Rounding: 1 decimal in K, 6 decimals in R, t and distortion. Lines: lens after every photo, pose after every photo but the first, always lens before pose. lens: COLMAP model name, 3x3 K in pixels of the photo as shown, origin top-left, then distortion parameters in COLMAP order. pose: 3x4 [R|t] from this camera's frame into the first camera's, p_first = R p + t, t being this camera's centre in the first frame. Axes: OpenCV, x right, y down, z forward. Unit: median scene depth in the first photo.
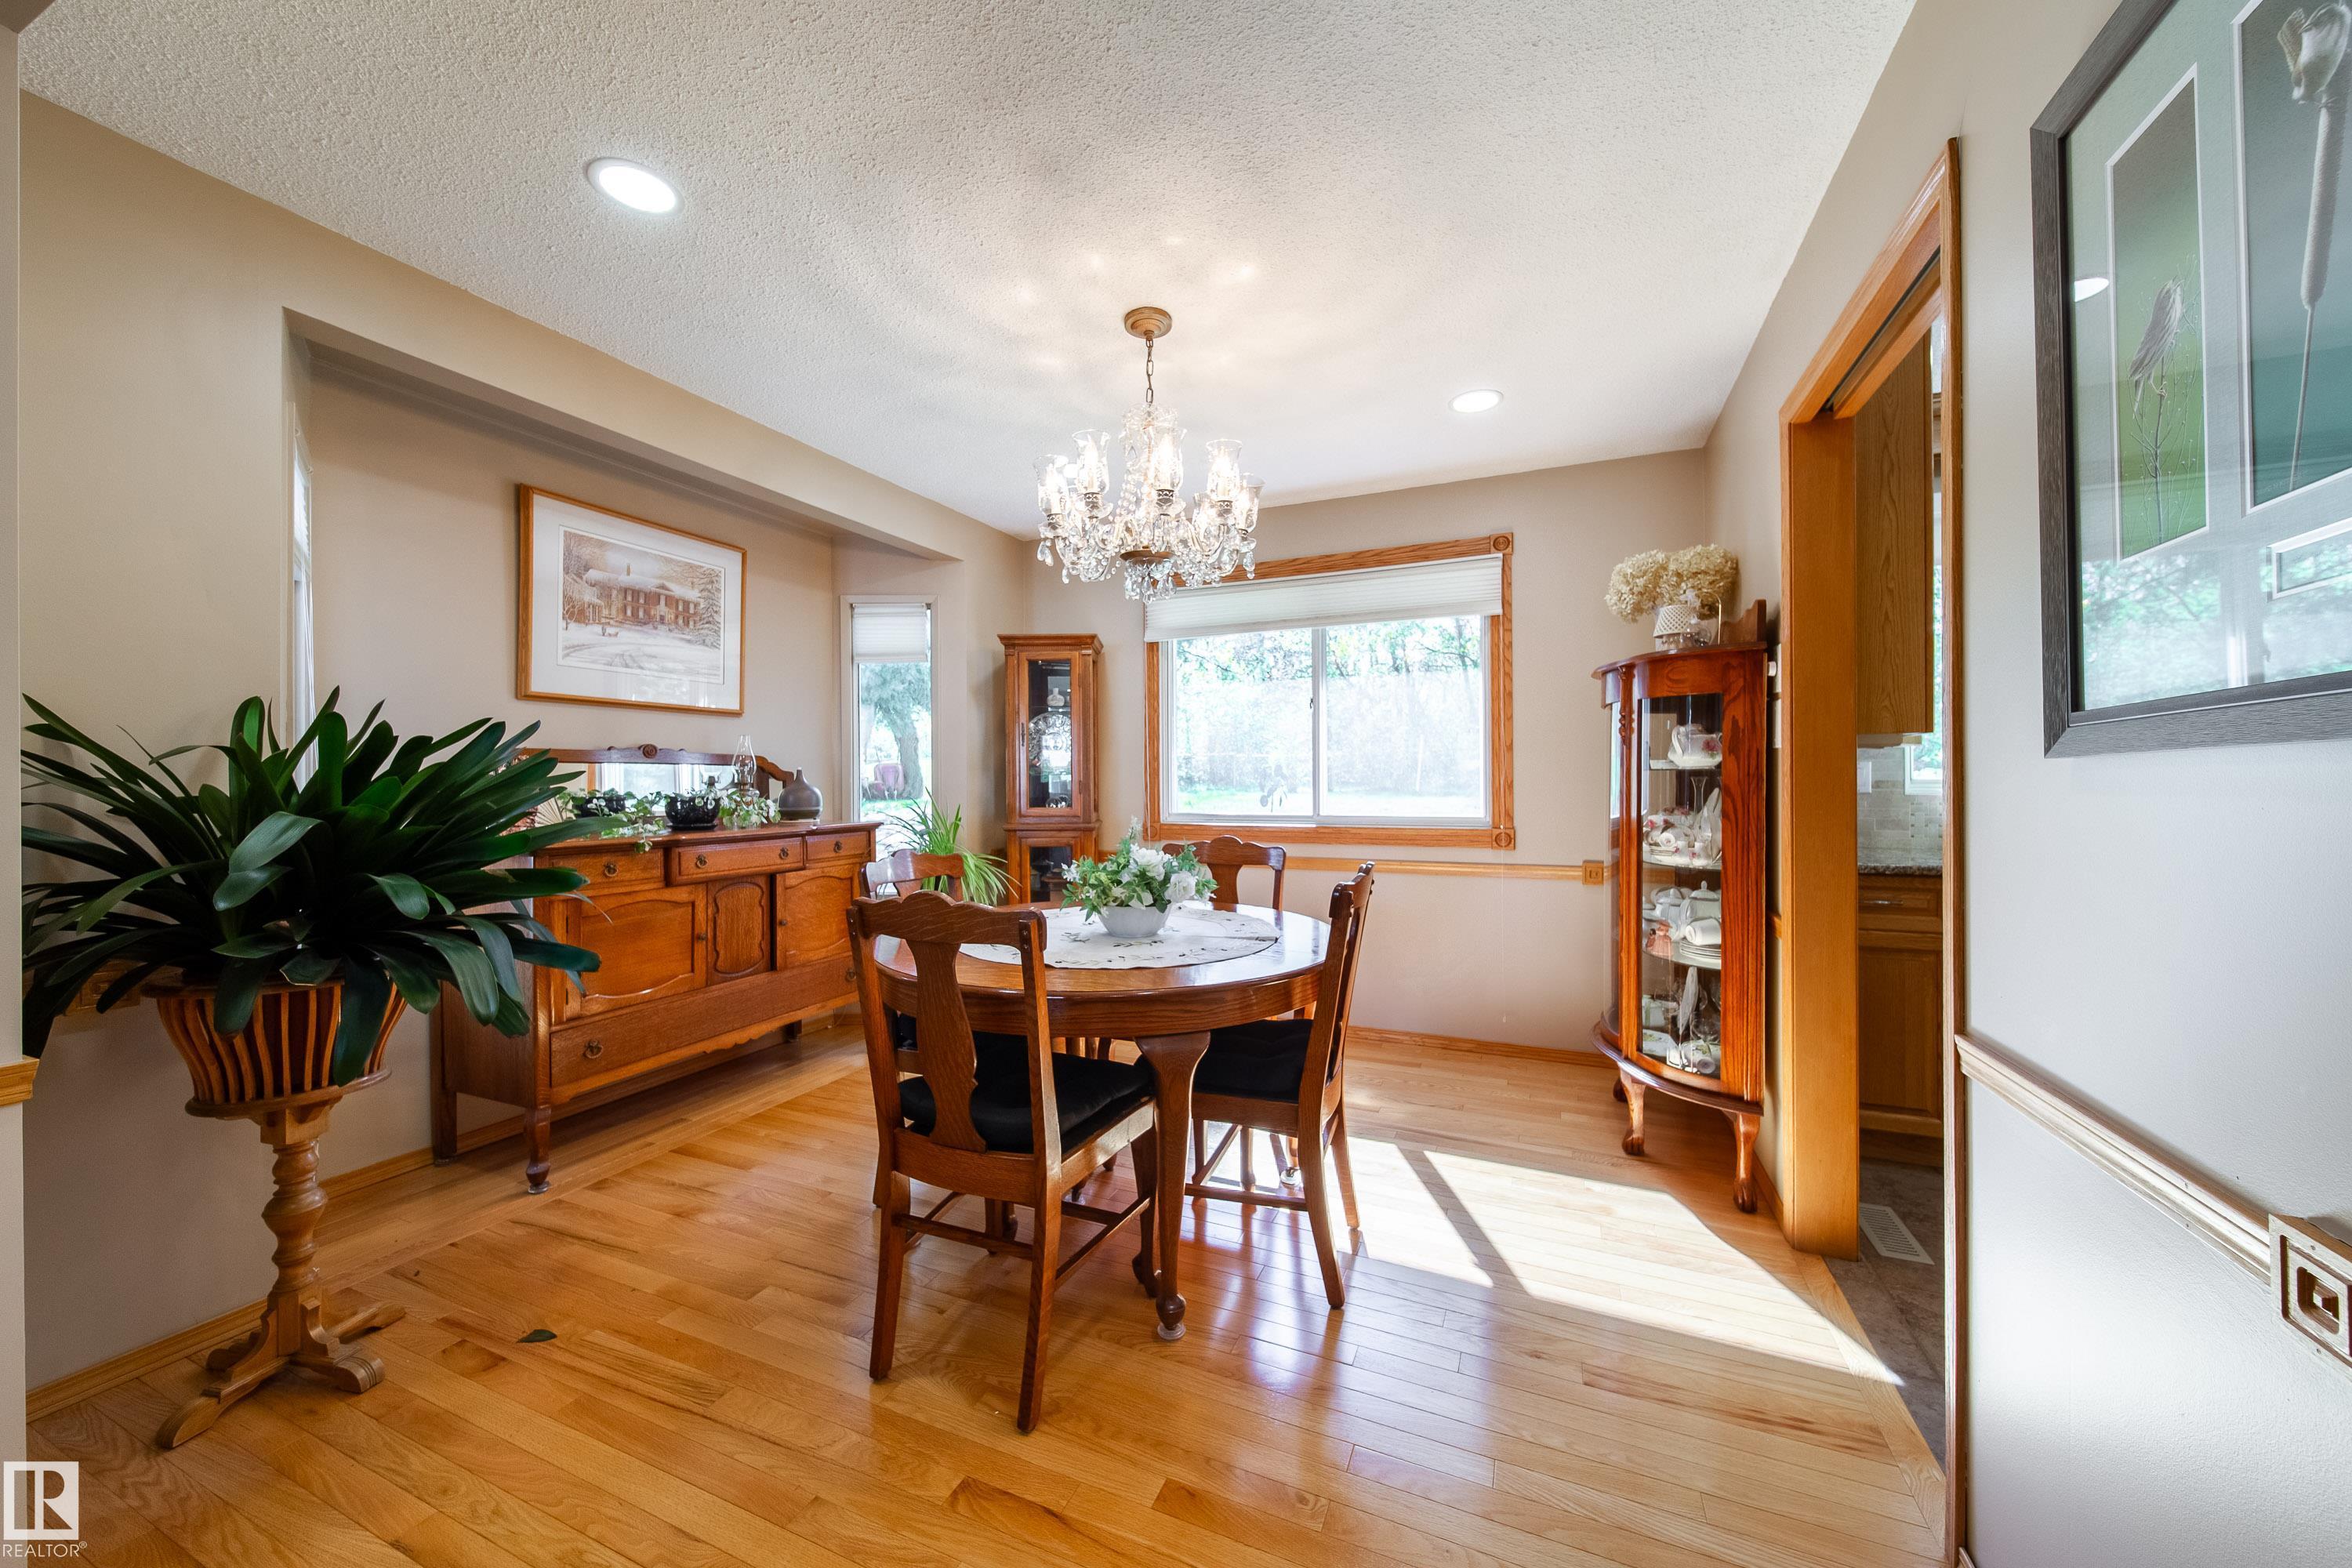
lens RADIAL K [[836.1, 0, 1185.3], [0, 836.1, 782.4], [0, 0, 1]] dist [0.001359, -0.000056]
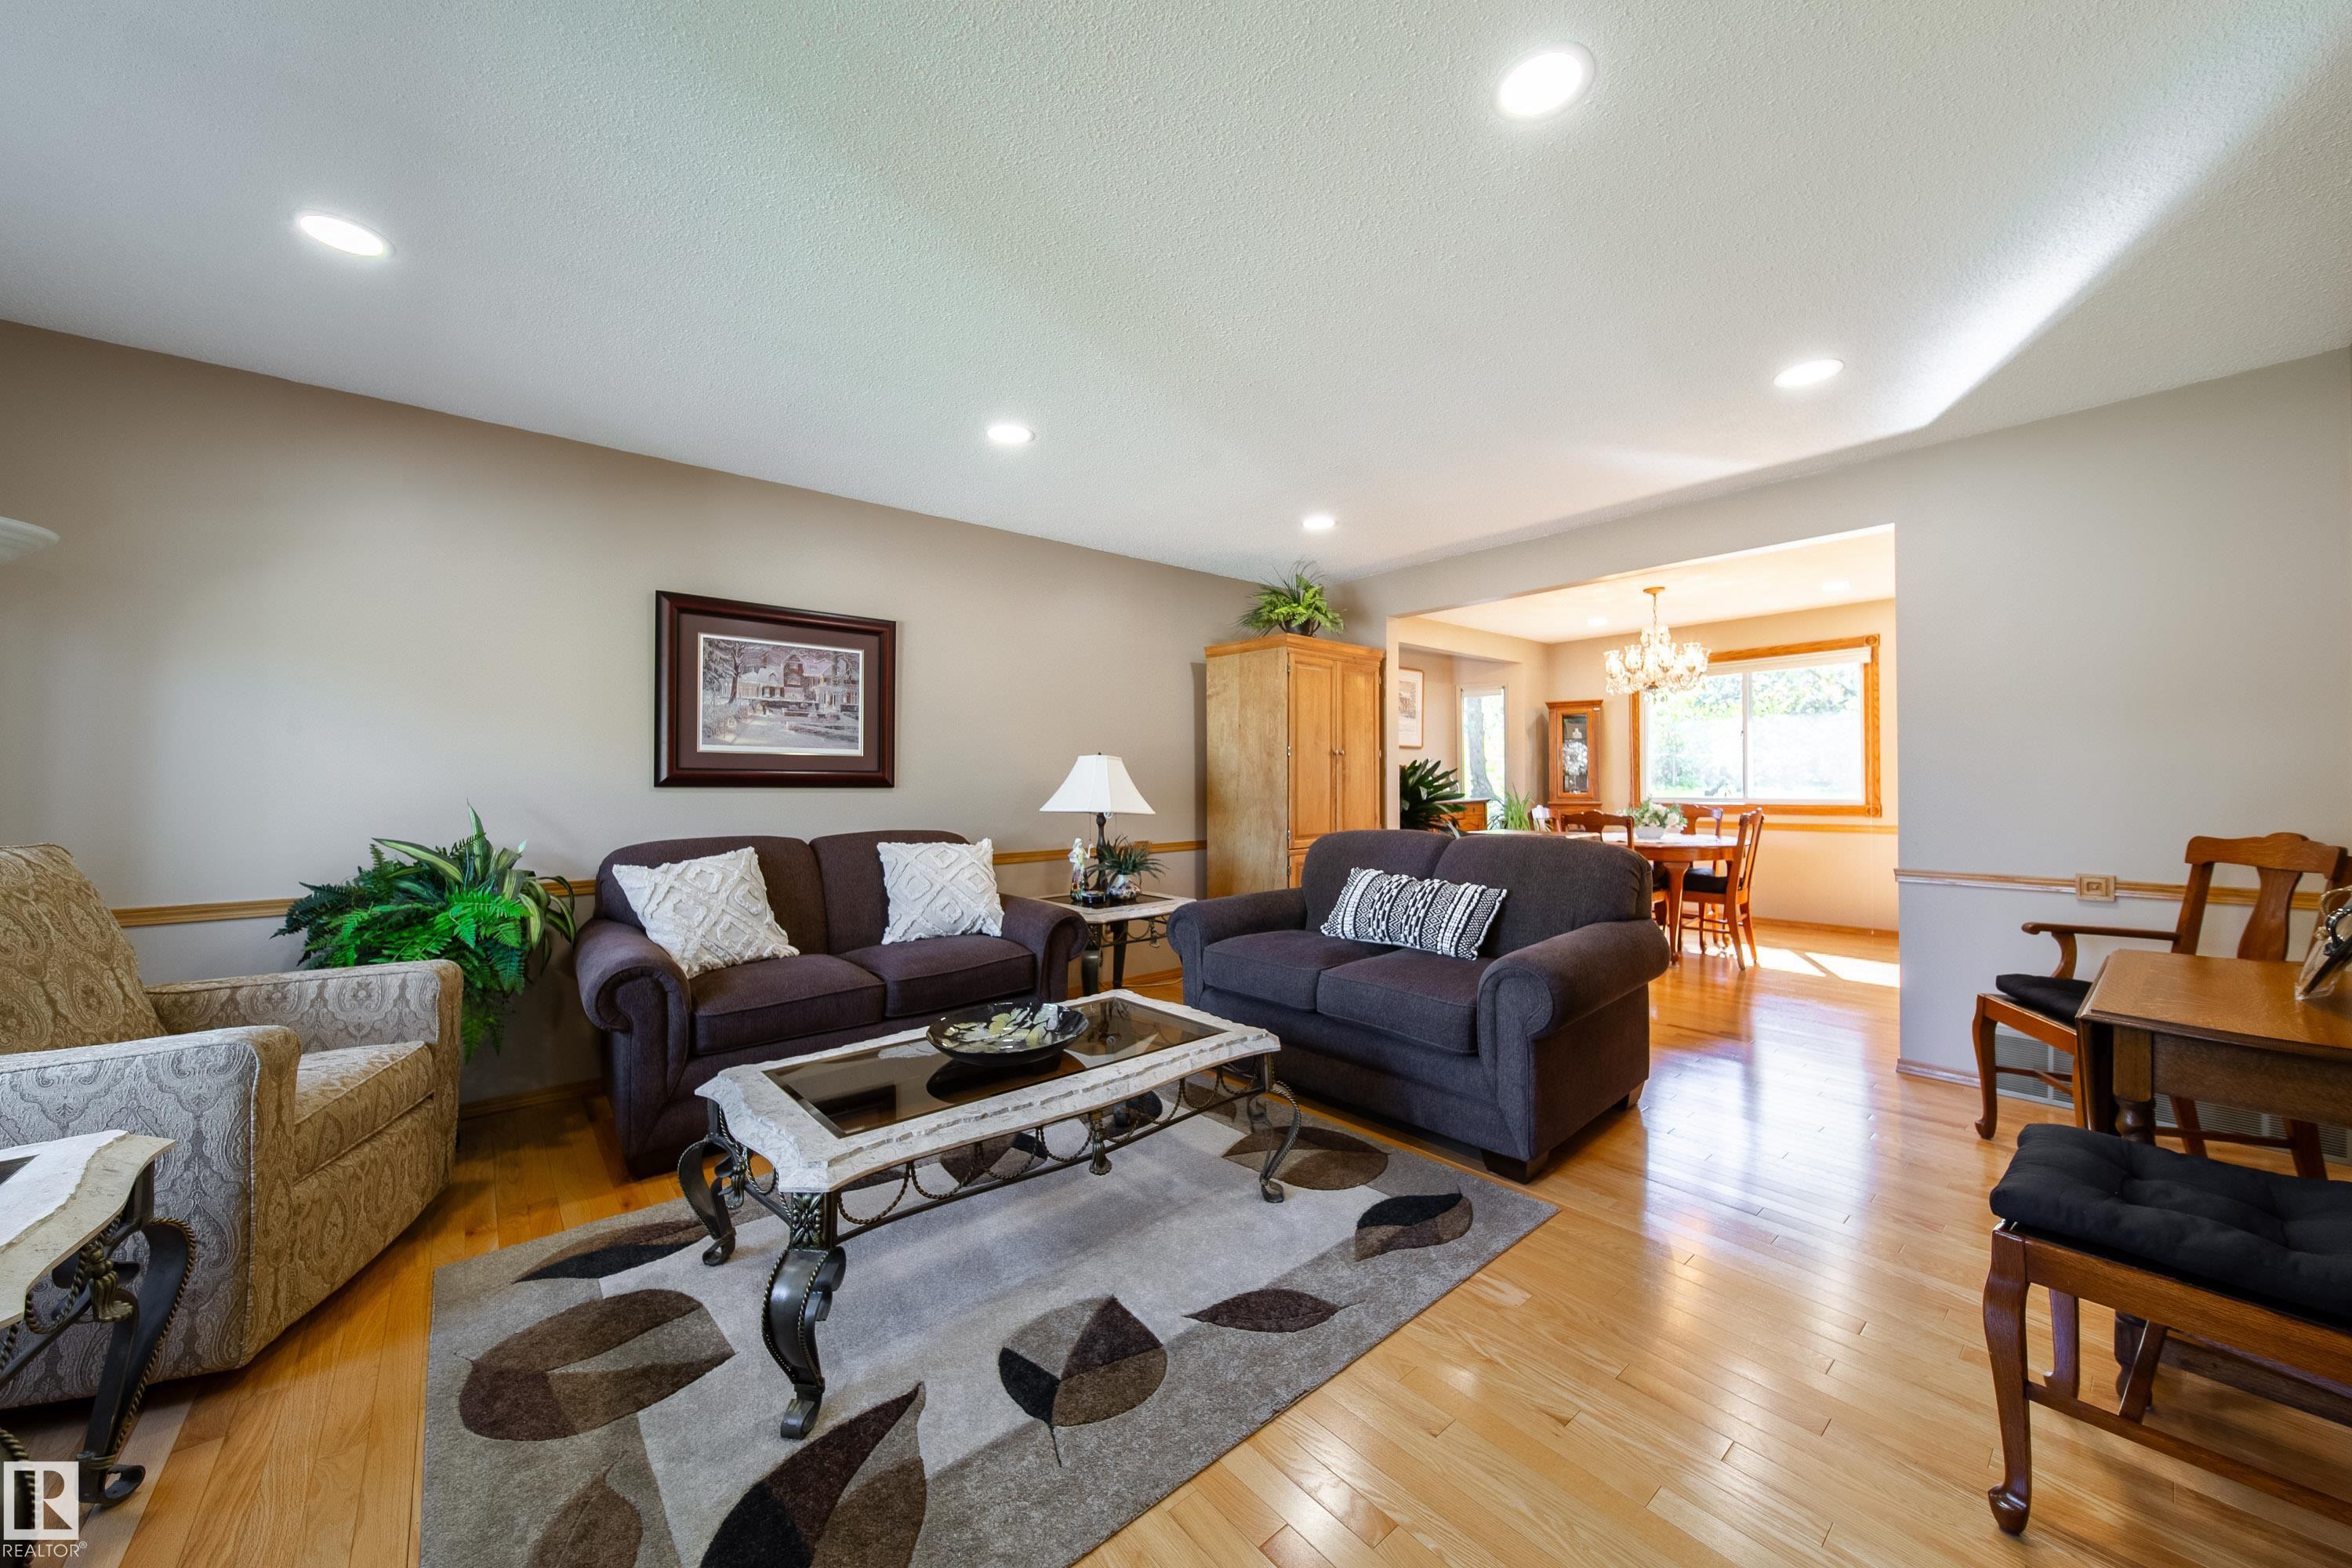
lens RADIAL K [[839.5, 0, 1180.4], [0, 839.5, 781.1], [0, 0, 1]] dist [0.001864, -0.001175]
pose [[0.894087, -0.002563, -0.447887, -0.129518], [0.001461, 0.999995, -0.002806, 0.009033], [0.447892, 0.001854, 0.894086, -1.279221]]
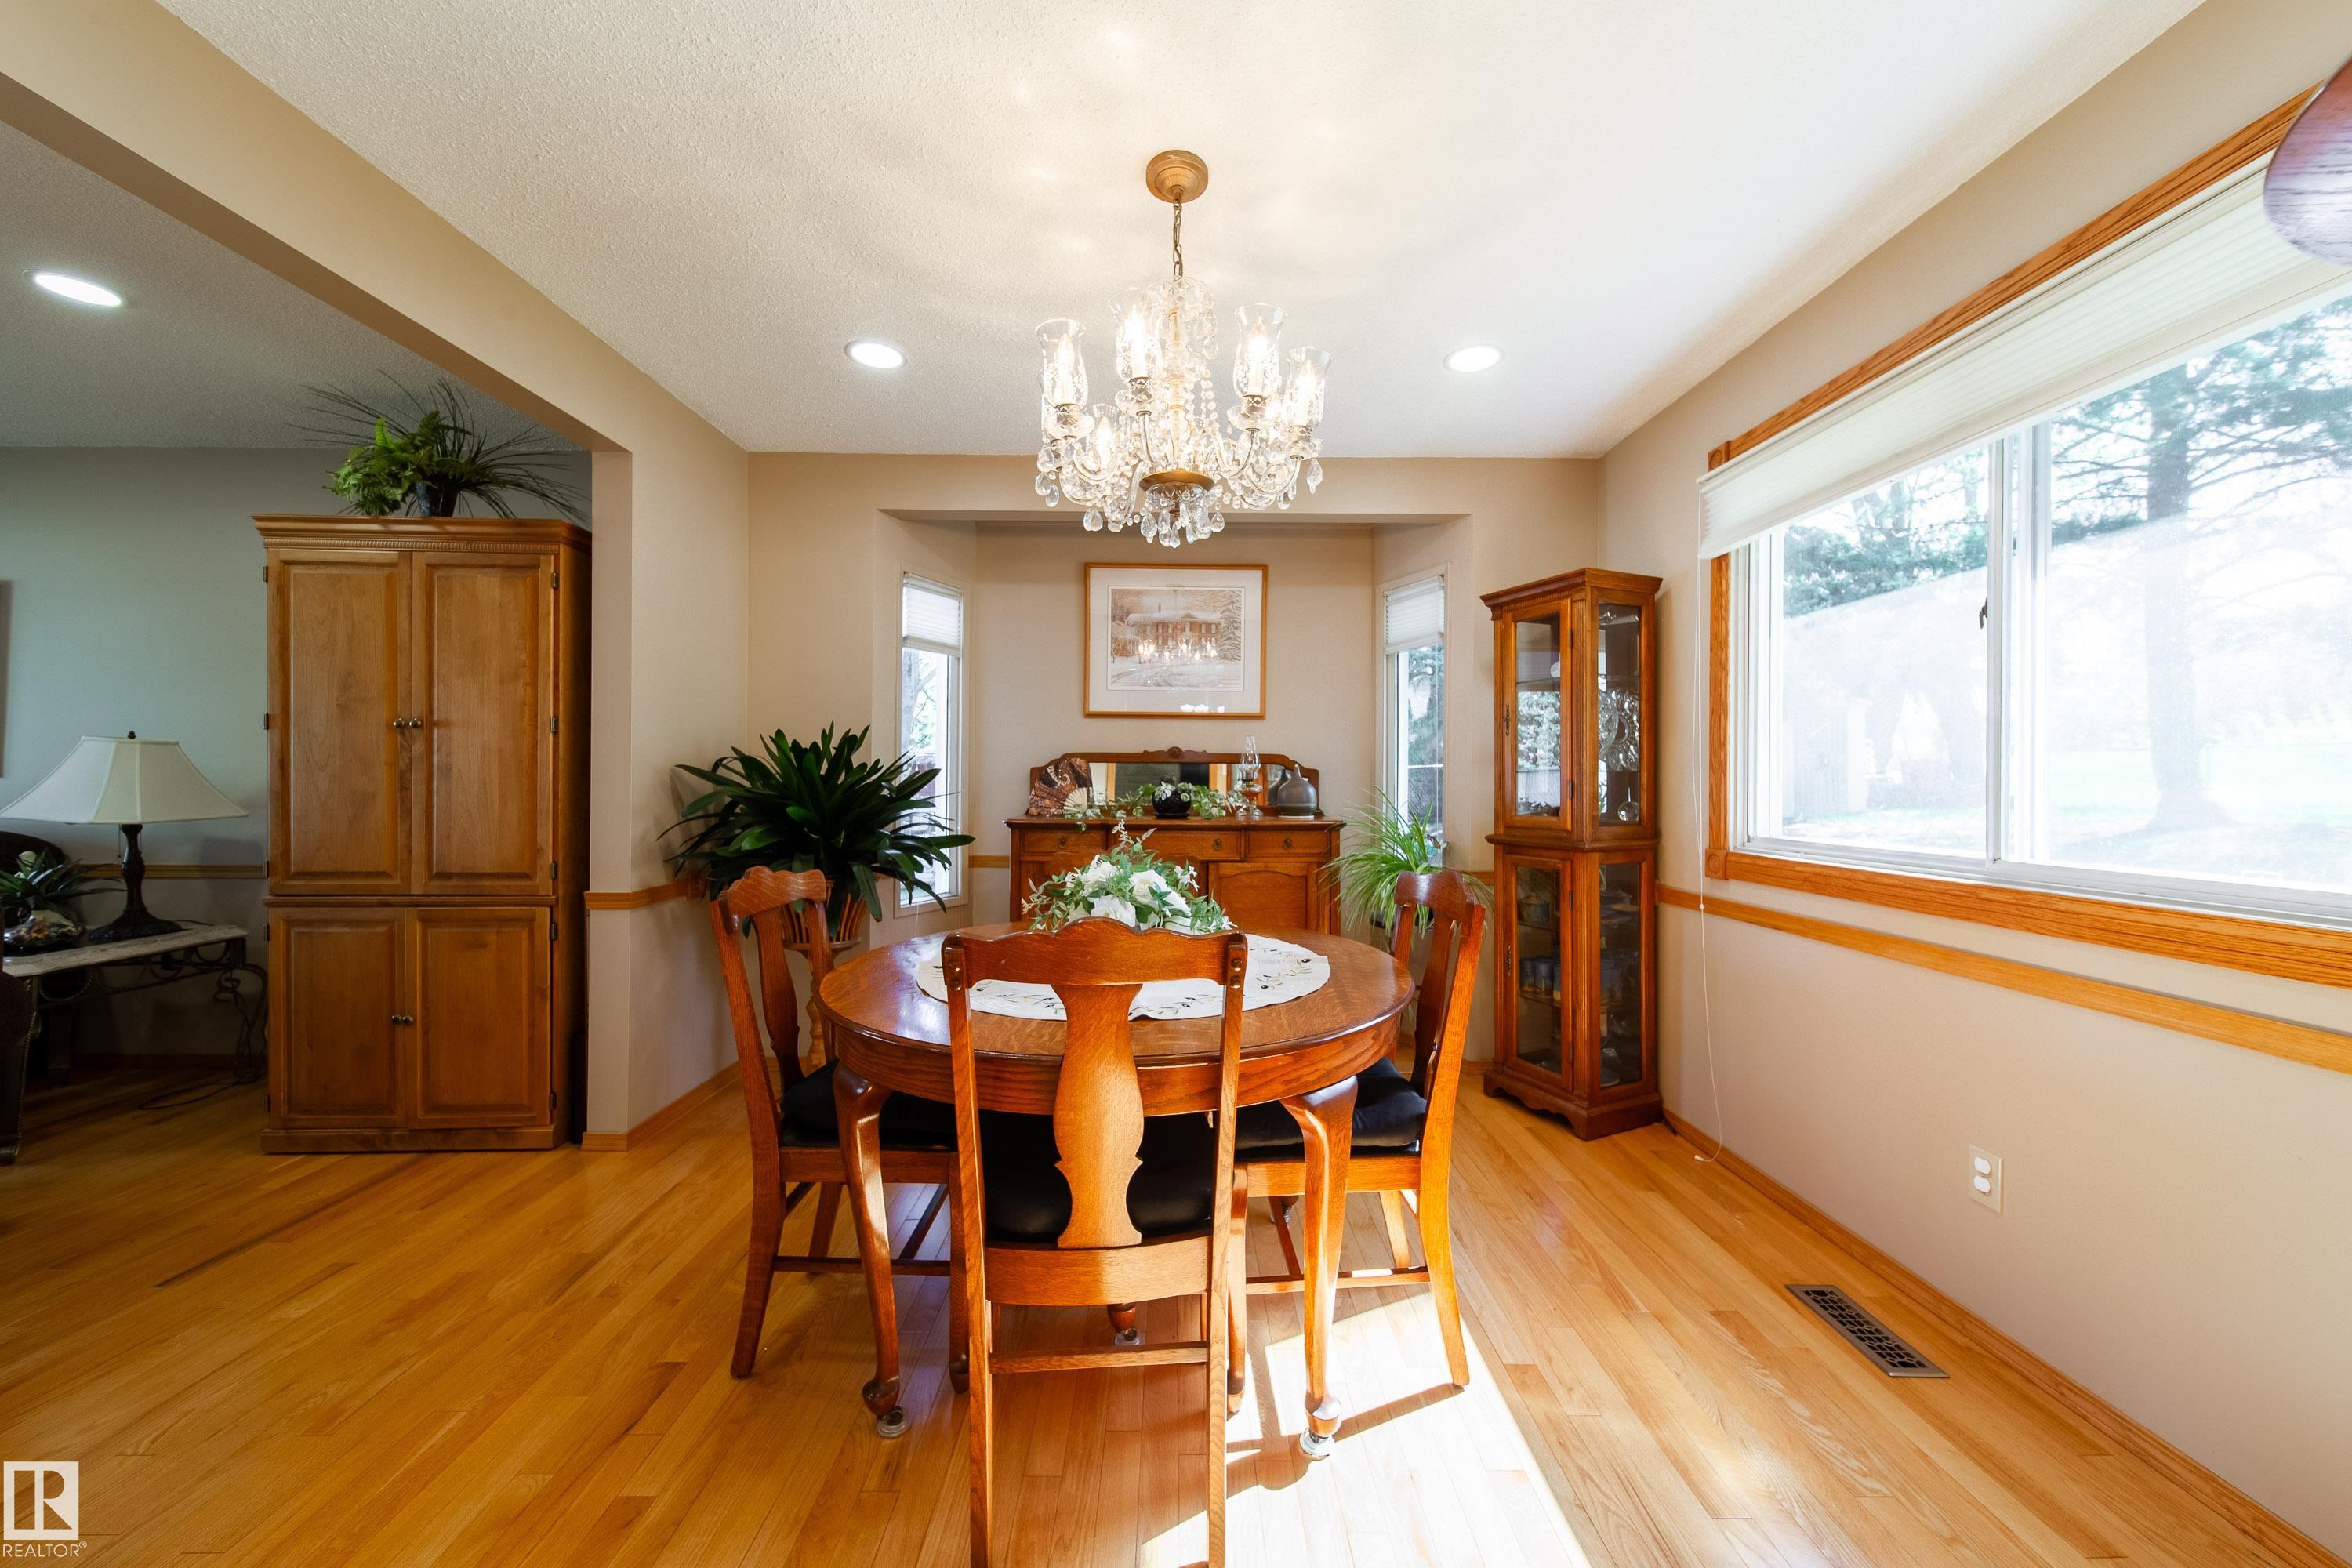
lens RADIAL K [[839.5, 0, 1180.4], [0, 839.5, 781.1], [0, 0, 1]] dist [0.001864, -0.001175]
pose [[0.400867, 0.010128, -0.916080, 0.466859], [-0.010935, 0.999921, 0.006270, -0.002840], [0.916071, 0.007504, 0.400945, 0.493662]]
